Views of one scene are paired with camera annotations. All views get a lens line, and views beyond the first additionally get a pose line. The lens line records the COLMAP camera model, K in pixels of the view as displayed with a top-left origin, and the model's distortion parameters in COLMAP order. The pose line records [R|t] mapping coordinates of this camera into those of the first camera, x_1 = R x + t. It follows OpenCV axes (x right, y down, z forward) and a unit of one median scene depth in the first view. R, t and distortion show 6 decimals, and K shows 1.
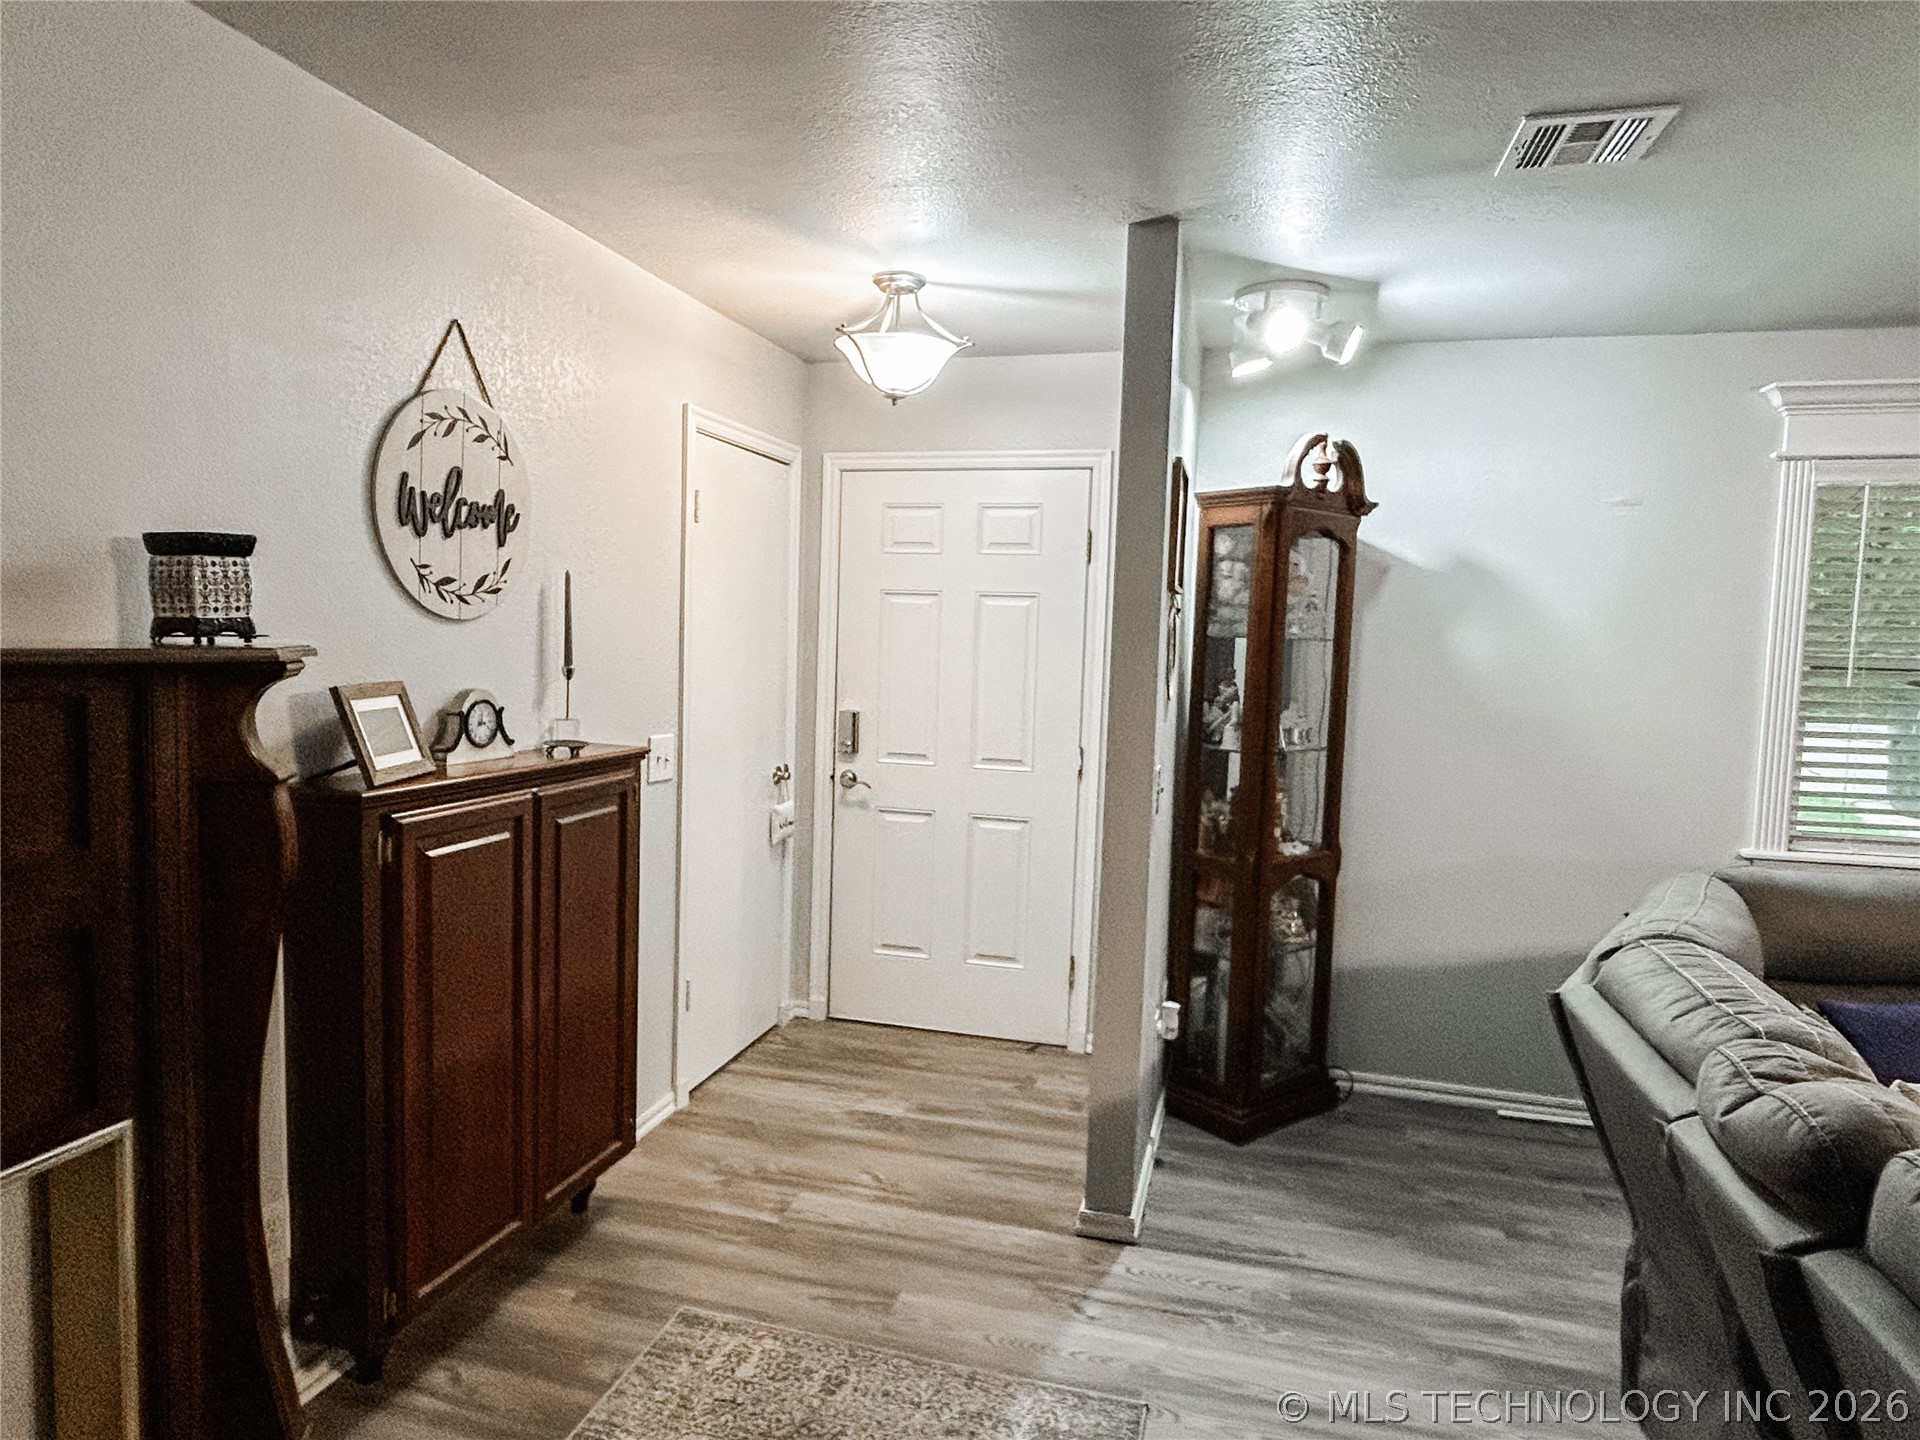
lens RADIAL K [[1157.5, 0, 952.6], [0, 1157.5, 721.8], [0, 0, 1]] dist [-0.003510, 0.001127]
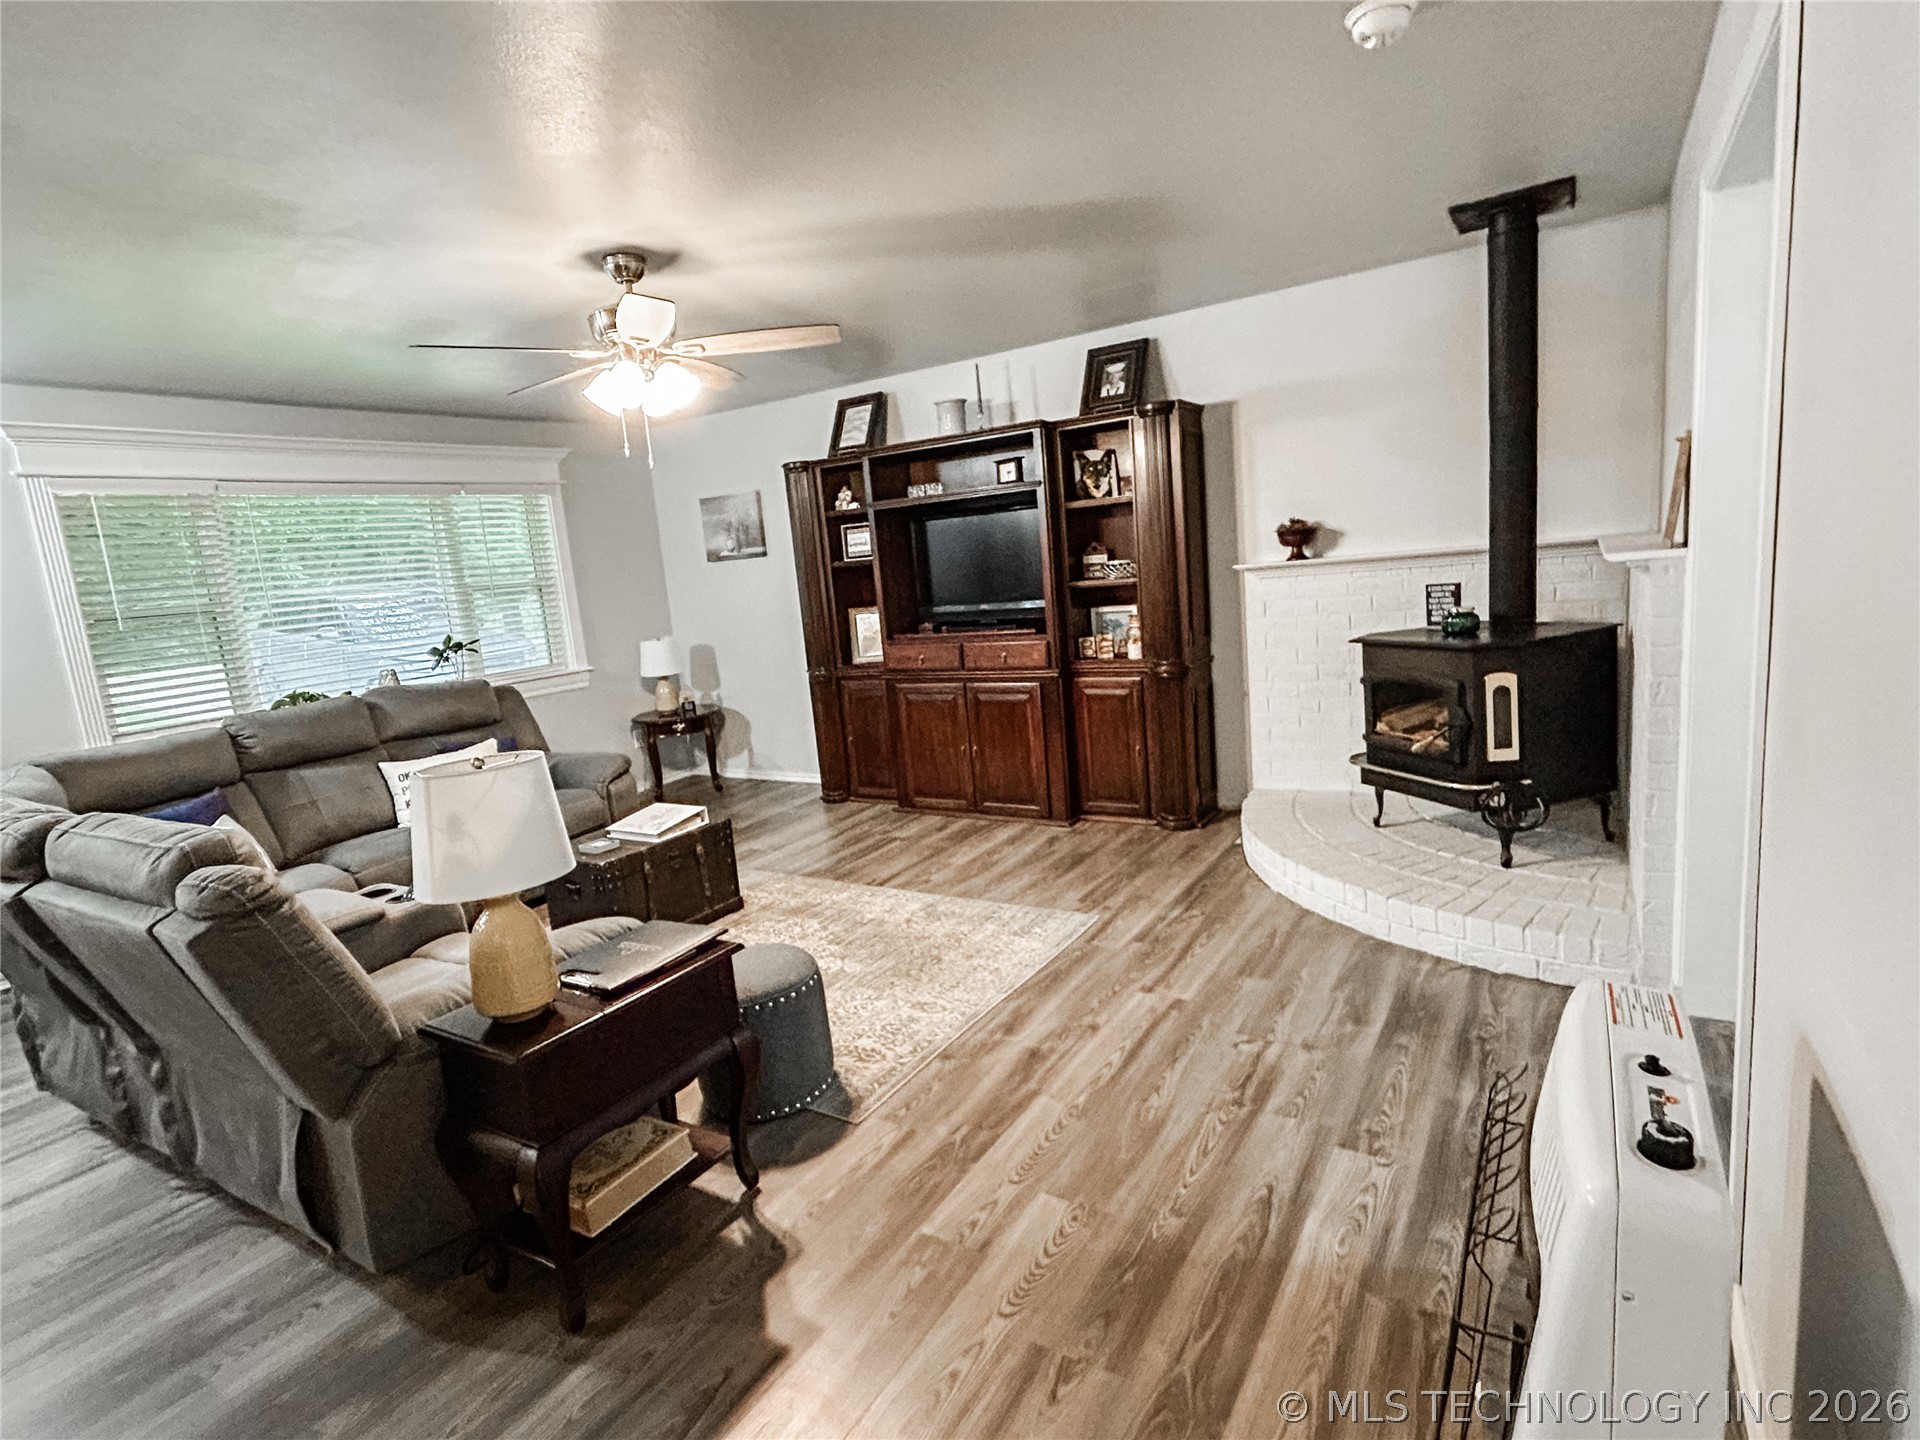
lens RADIAL K [[974.1, 0, 953.1], [0, 974.1, 714.5], [0, 0, 1]] dist [-0.000300, 0.002142]
pose [[0.282182, -0.207540, 0.936643, -0.169429], [0.167182, 0.972019, 0.165012, 0.061676], [-0.944682, 0.110026, 0.308983, -0.528155]]
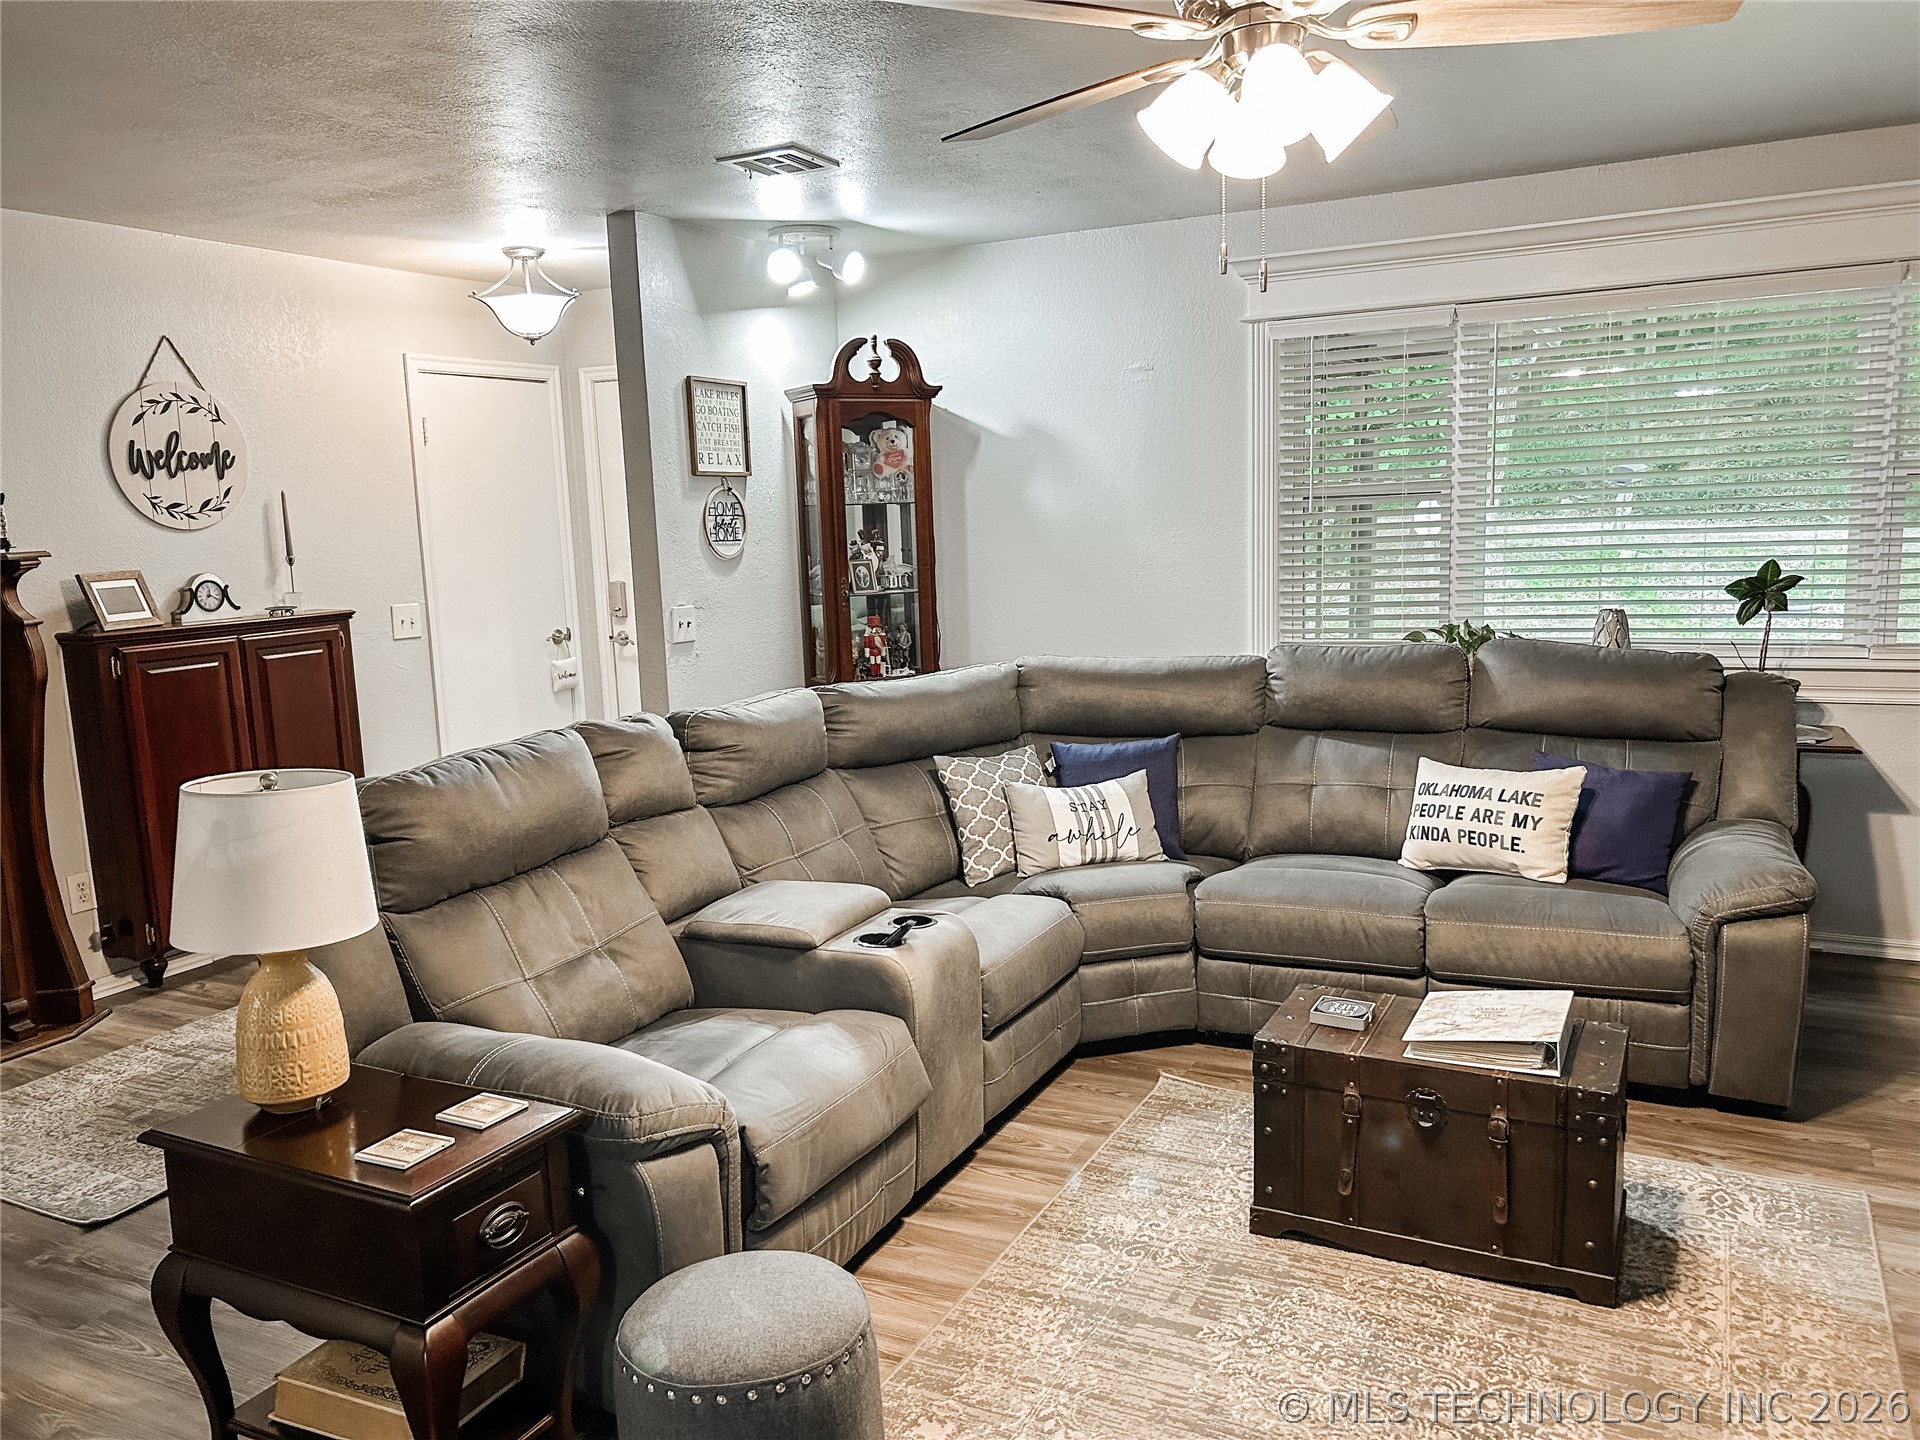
lens RADIAL K [[1438.0, 0, 963.3], [0, 1438.0, 723.5], [0, 0, 1]] dist [0.066852, -0.074334]
pose [[0.978668, -0.034190, -0.202585, 0.963517], [0.049572, 0.996219, 0.071349, 0.081934], [0.199379, -0.079869, 0.976662, -0.717131]]
